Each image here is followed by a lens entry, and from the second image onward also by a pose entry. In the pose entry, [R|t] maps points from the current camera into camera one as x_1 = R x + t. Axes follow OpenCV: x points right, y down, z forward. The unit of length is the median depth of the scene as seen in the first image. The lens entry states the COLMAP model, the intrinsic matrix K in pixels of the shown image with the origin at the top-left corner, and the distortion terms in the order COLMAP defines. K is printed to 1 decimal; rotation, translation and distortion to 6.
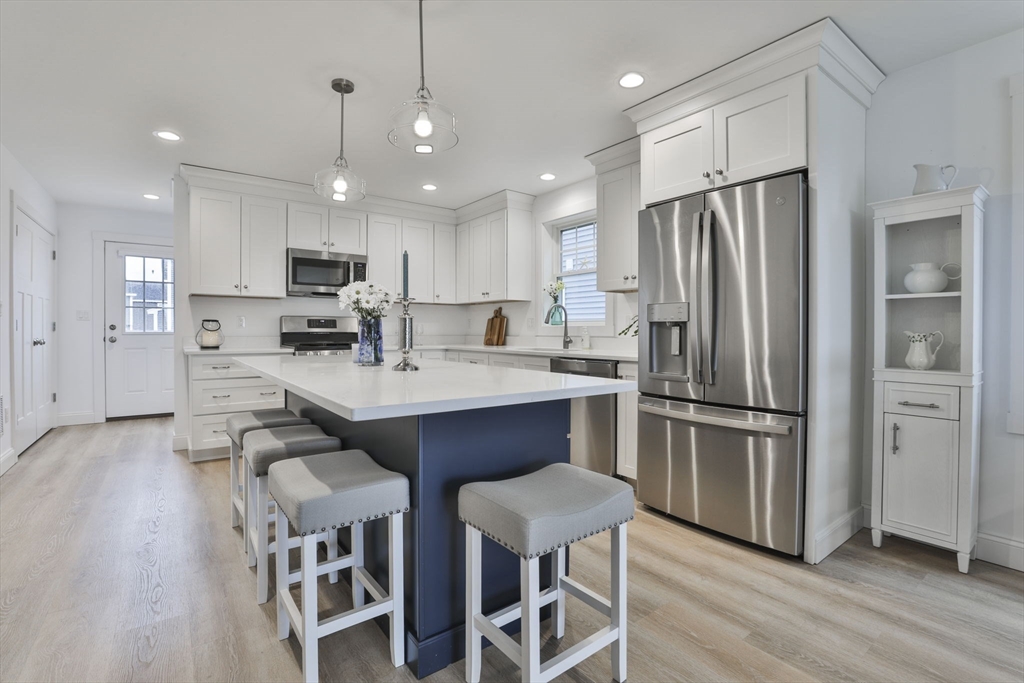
lens RADIAL K [[471.3, 0, 508.7], [0, 471.3, 332.8], [0, 0, 1]] dist [-0.040908, 0.010670]
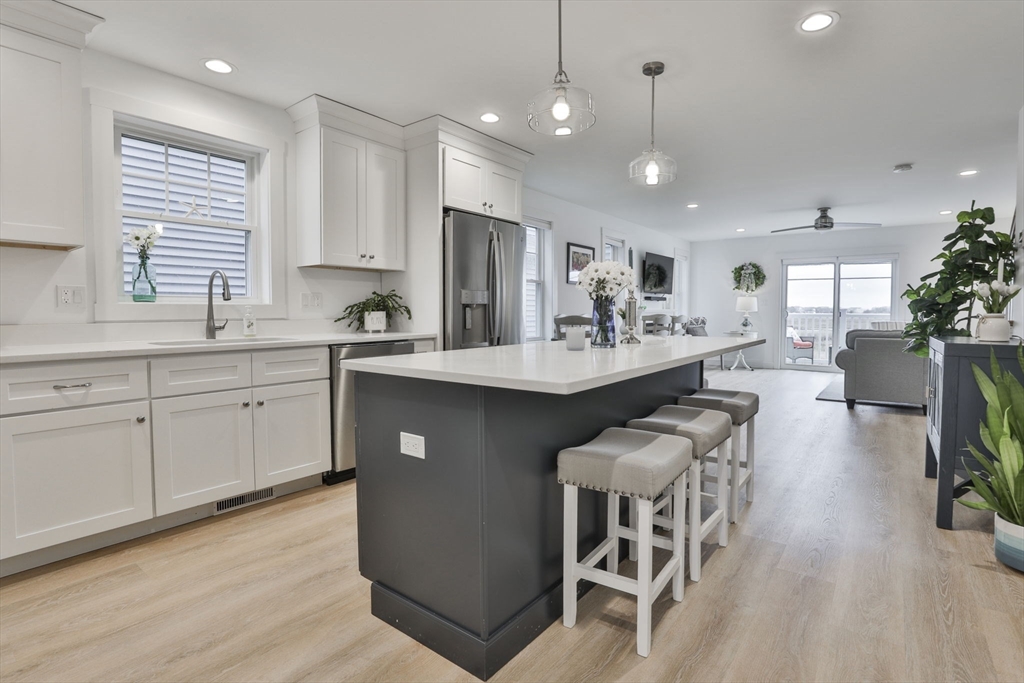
lens RADIAL K [[503.1, 0, 523.1], [0, 503.1, 335.7], [0, 0, 1]] dist [-0.046937, 0.012539]
pose [[-0.291970, -0.048746, 0.955184, -0.646662], [0.005924, 0.998589, 0.052772, -0.004652], [-0.956409, 0.021066, -0.291270, 0.774670]]
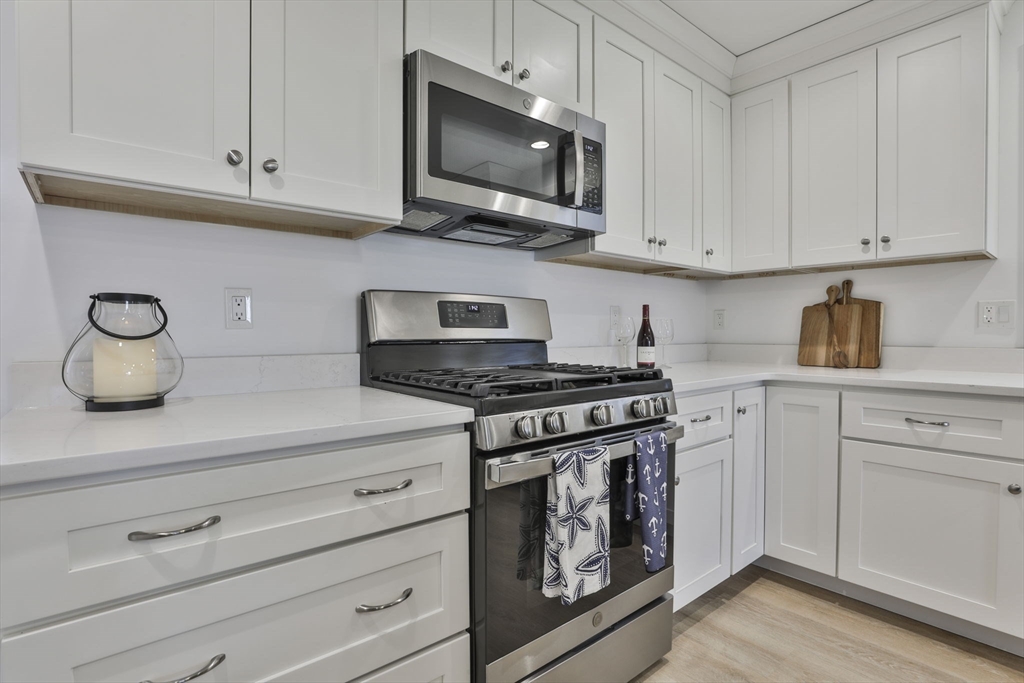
lens RADIAL K [[503.1, 0, 523.1], [0, 503.1, 335.7], [0, 0, 1]] dist [-0.046937, 0.012539]
pose [[0.996976, -0.002657, 0.077665, -0.429217], [0.002396, 0.999991, 0.003447, -0.005812], [-0.077673, -0.003251, 0.996974, 0.687090]]
